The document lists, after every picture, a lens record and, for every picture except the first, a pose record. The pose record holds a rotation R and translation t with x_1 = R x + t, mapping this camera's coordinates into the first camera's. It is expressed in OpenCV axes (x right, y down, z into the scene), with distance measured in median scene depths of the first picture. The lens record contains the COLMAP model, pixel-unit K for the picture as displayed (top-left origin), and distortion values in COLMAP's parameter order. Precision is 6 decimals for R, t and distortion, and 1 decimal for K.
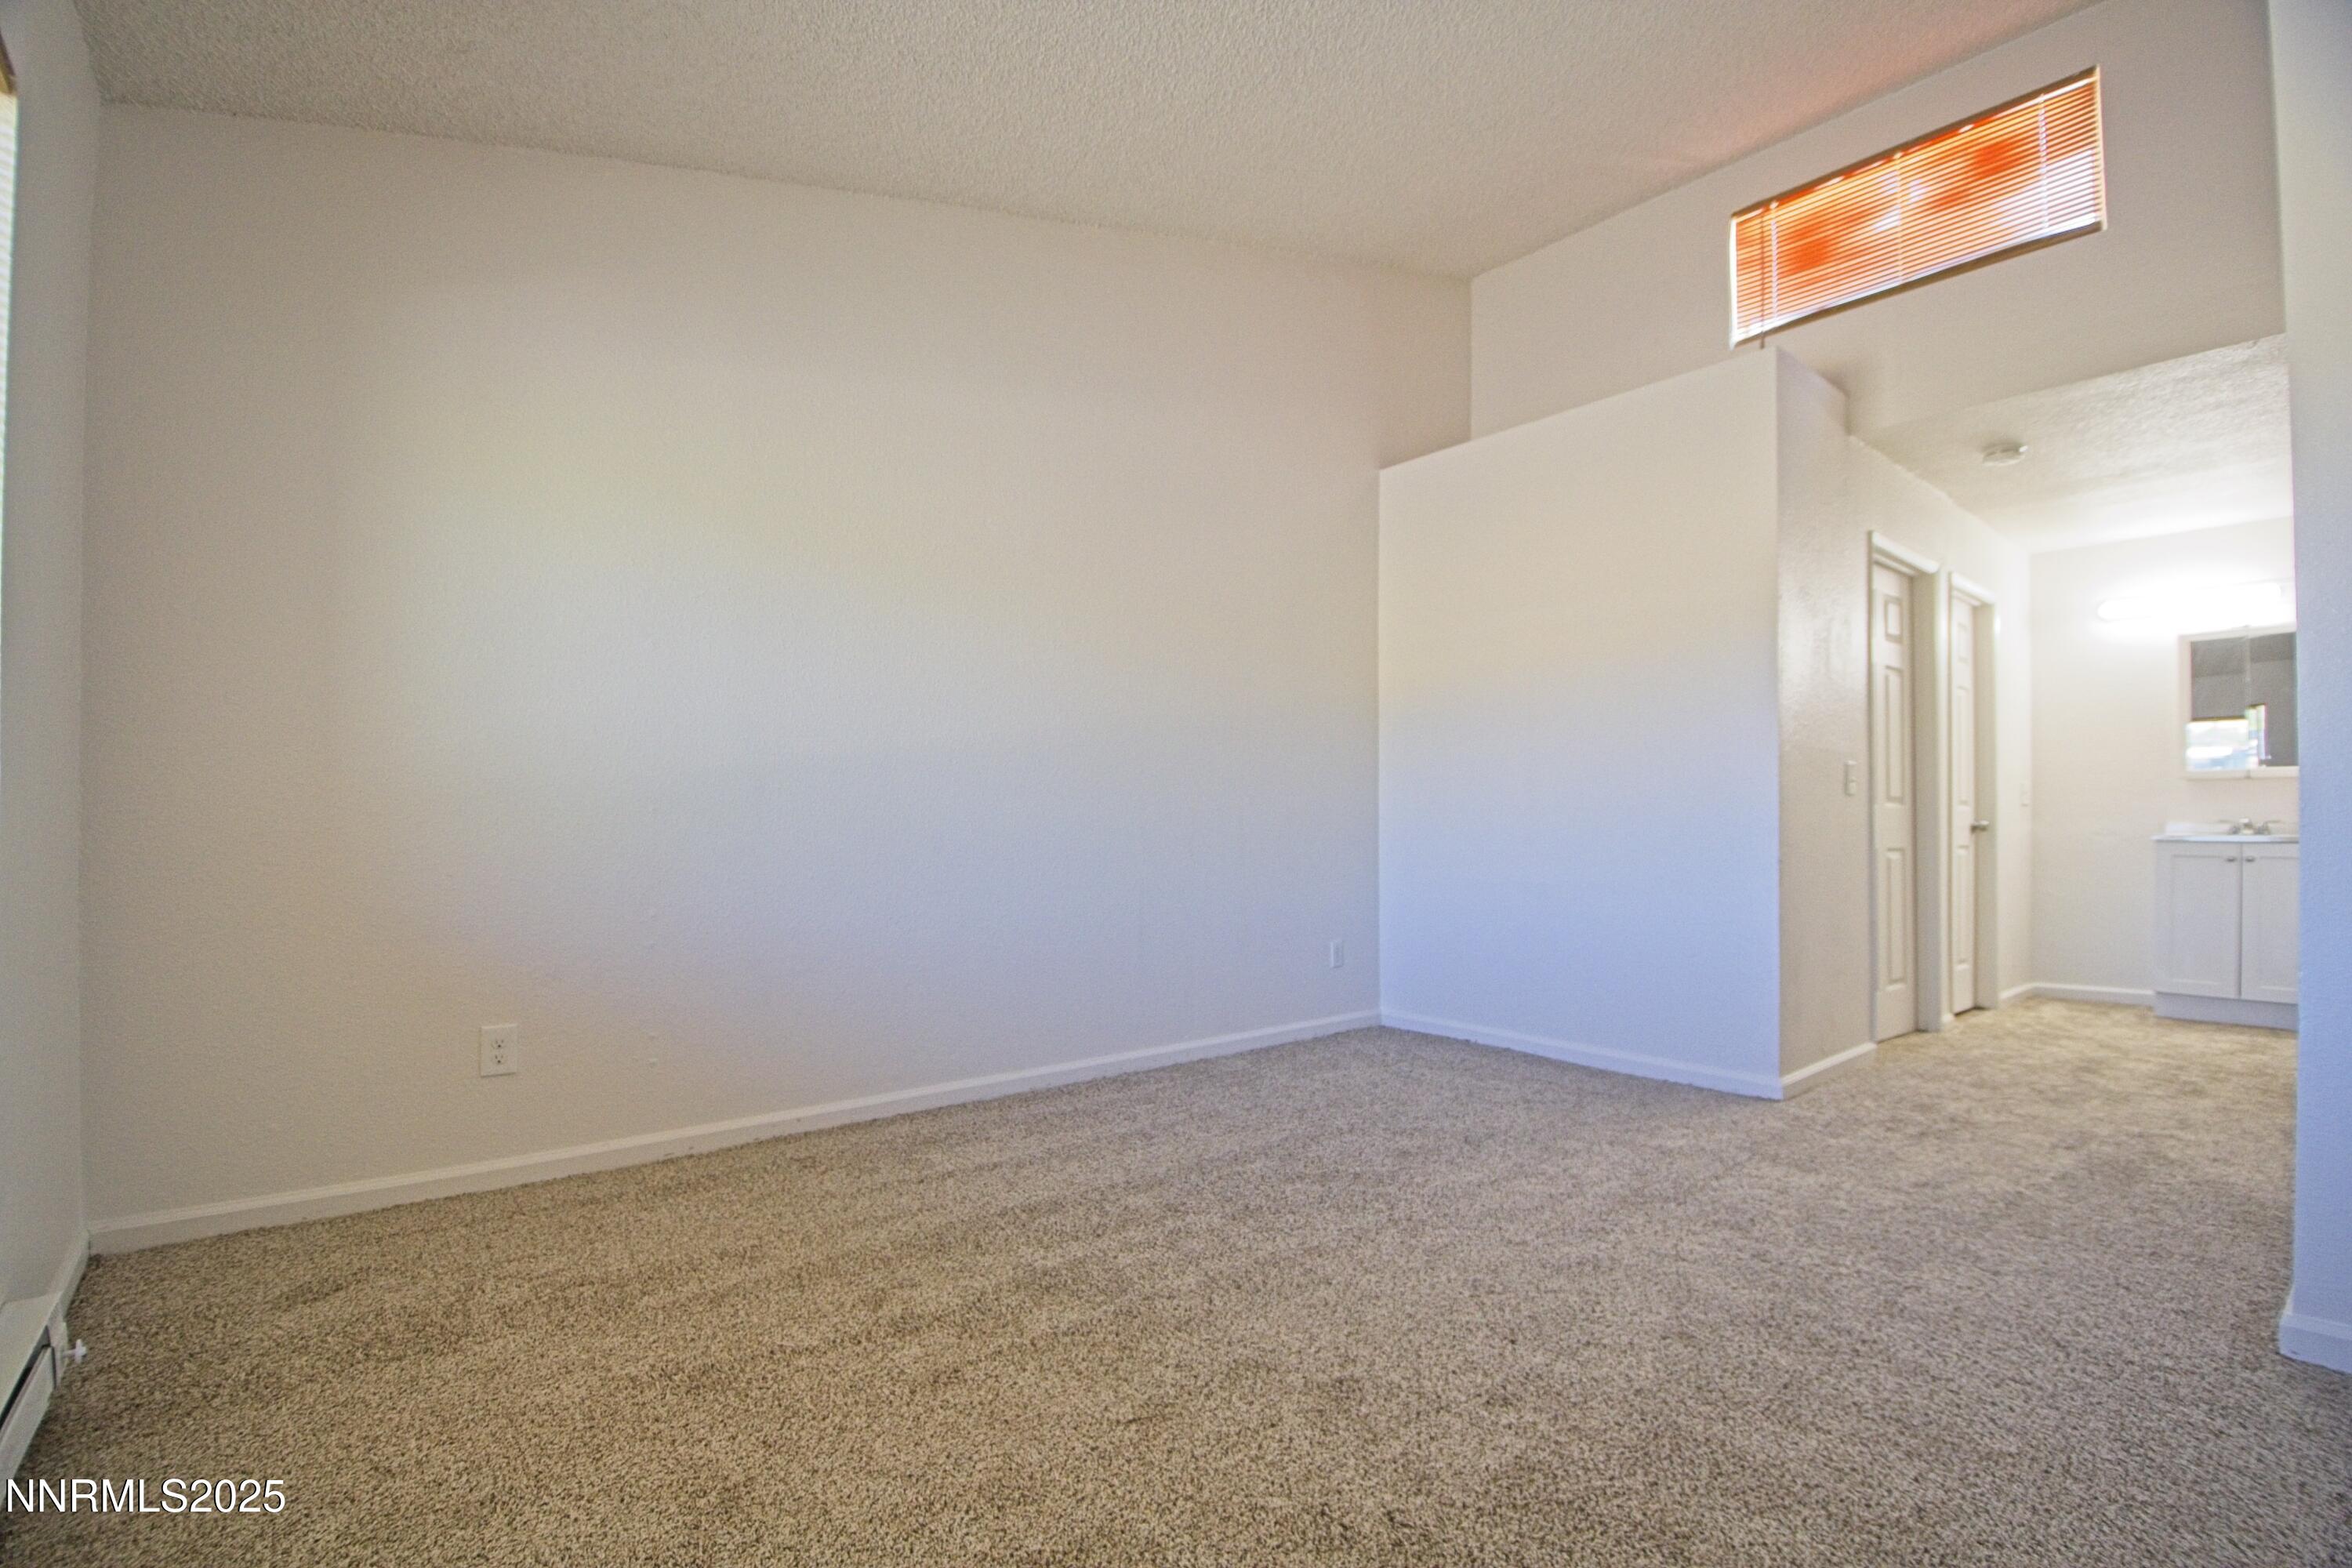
lens RADIAL K [[1051.3, 0, 1154.9], [0, 1051.3, 814.4], [0, 0, 1]] dist [0.002982, -0.015881]
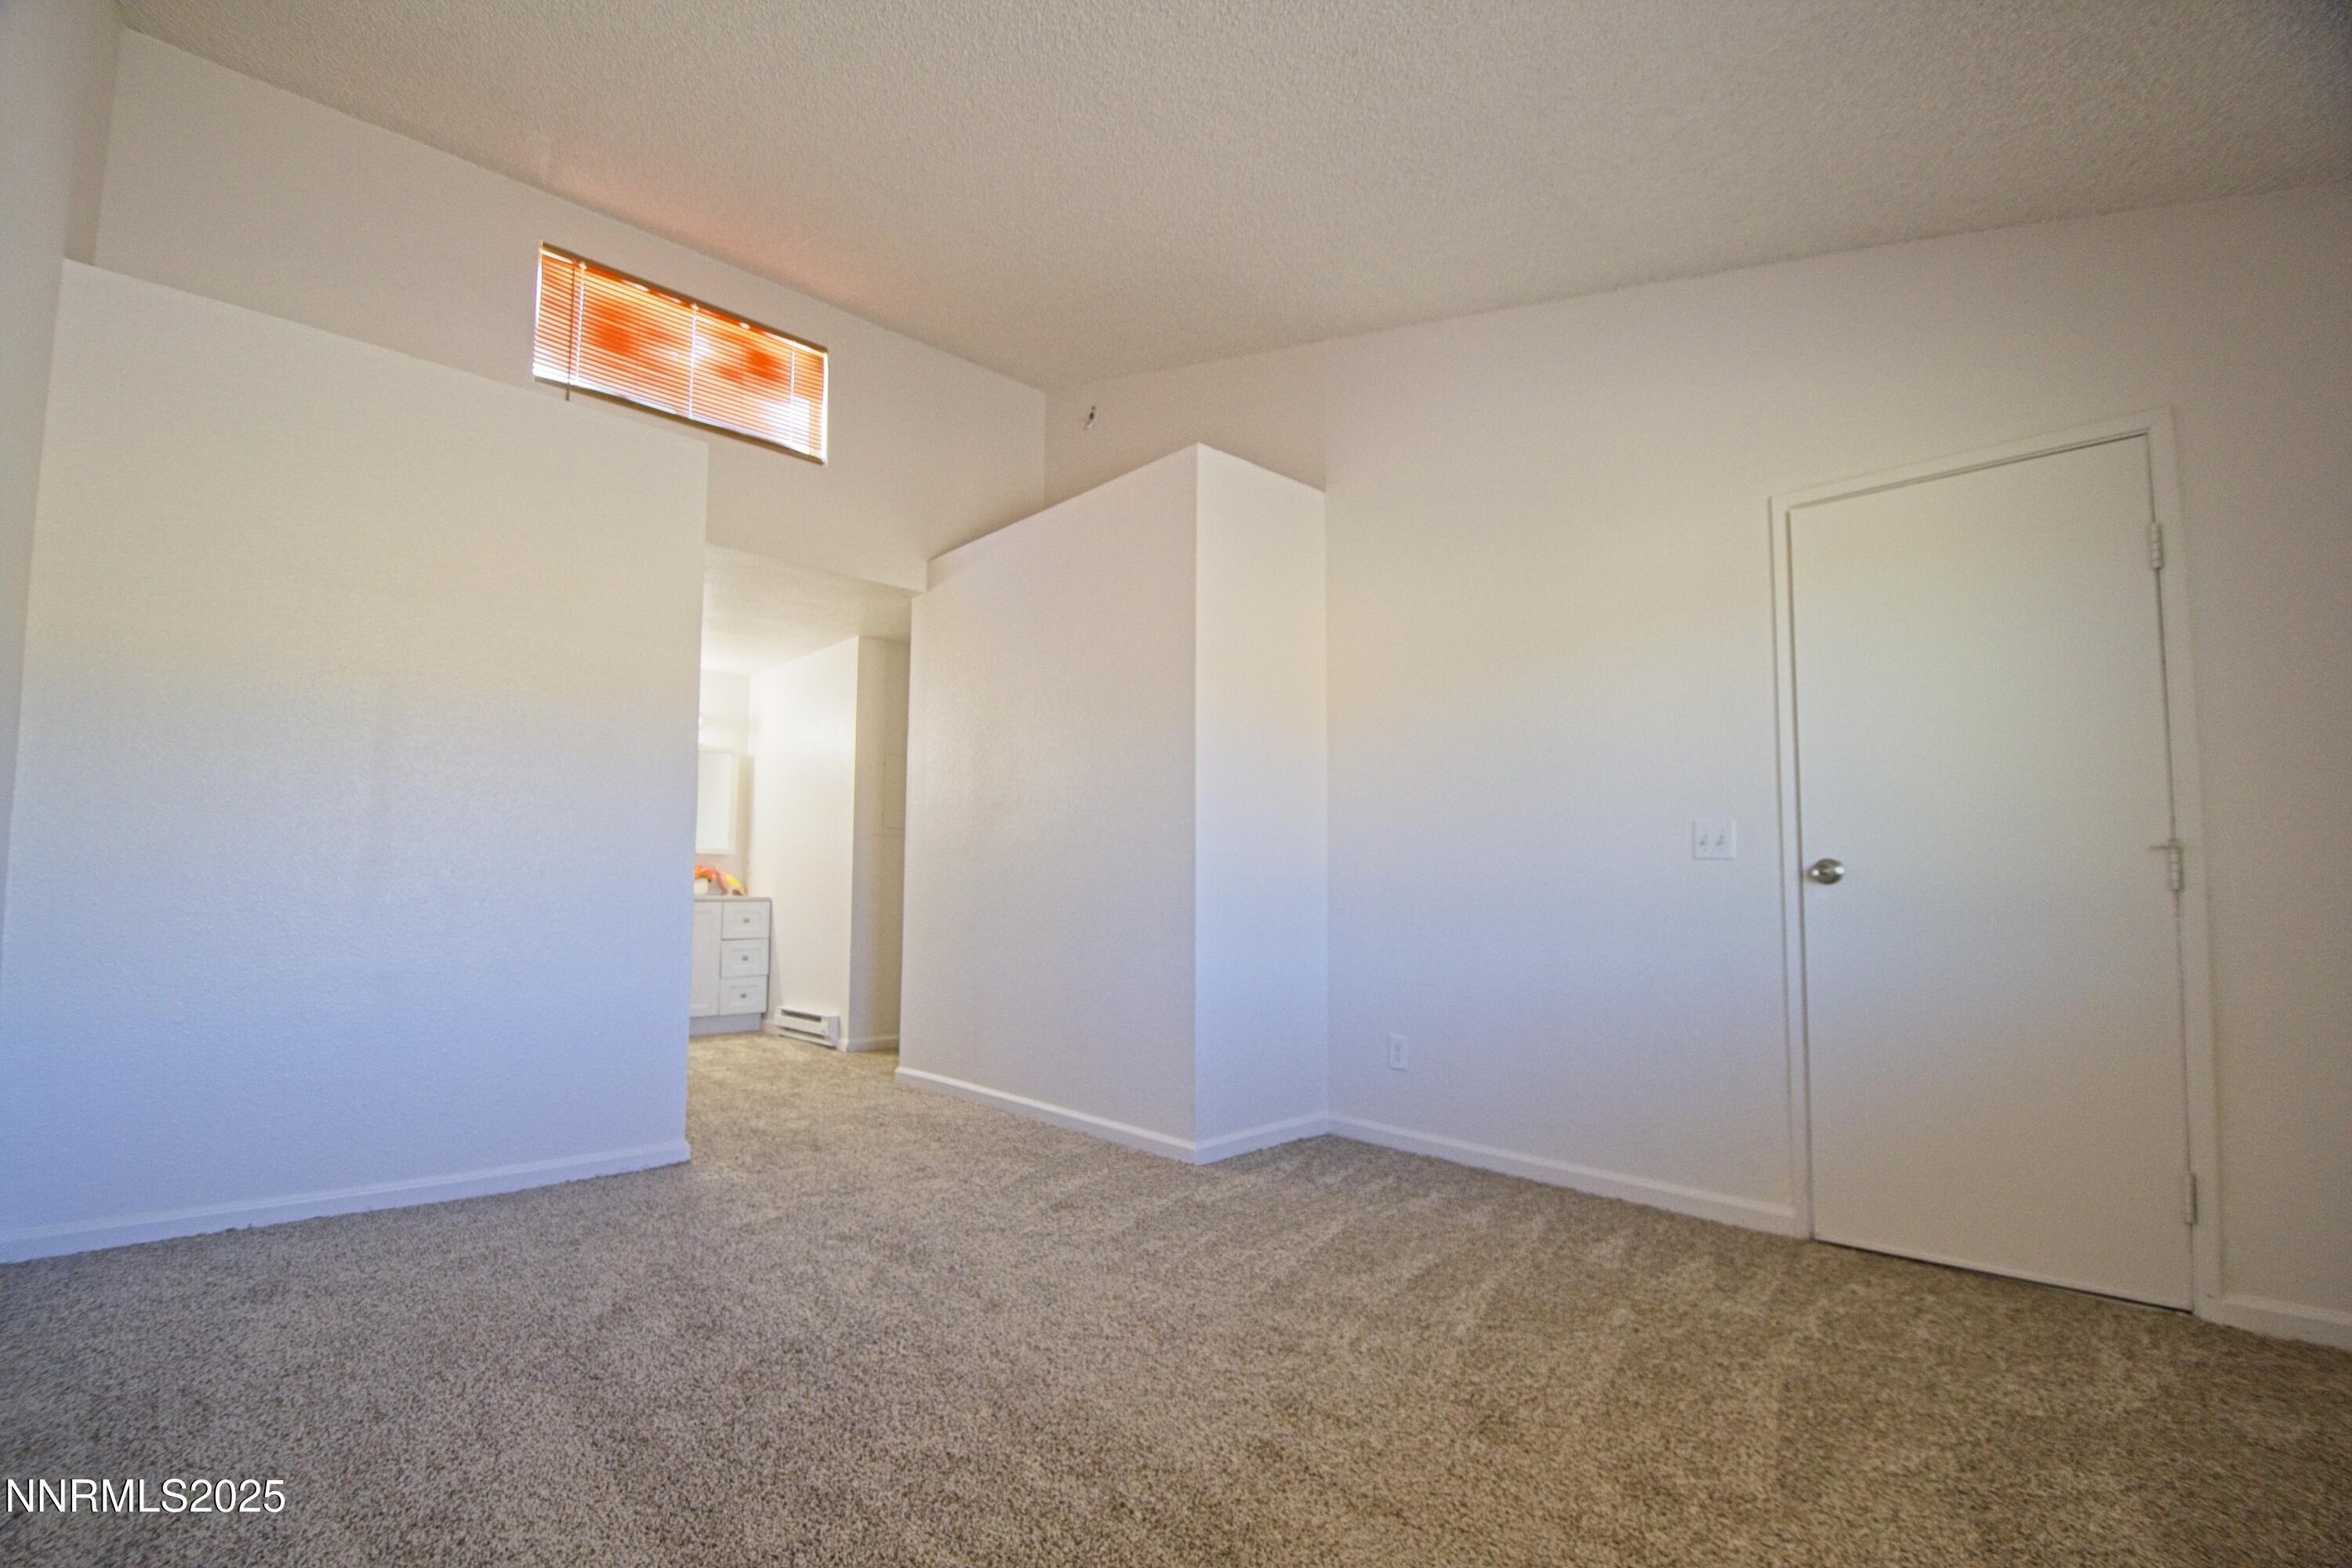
lens RADIAL K [[1051.3, 0, 1154.9], [0, 1051.3, 814.4], [0, 0, 1]] dist [0.002982, -0.015881]
pose [[-0.060902, 0.068433, 0.995795, -0.437957], [-0.018591, 0.997396, -0.069680, -0.003452], [-0.997971, -0.022757, -0.059471, 0.554926]]
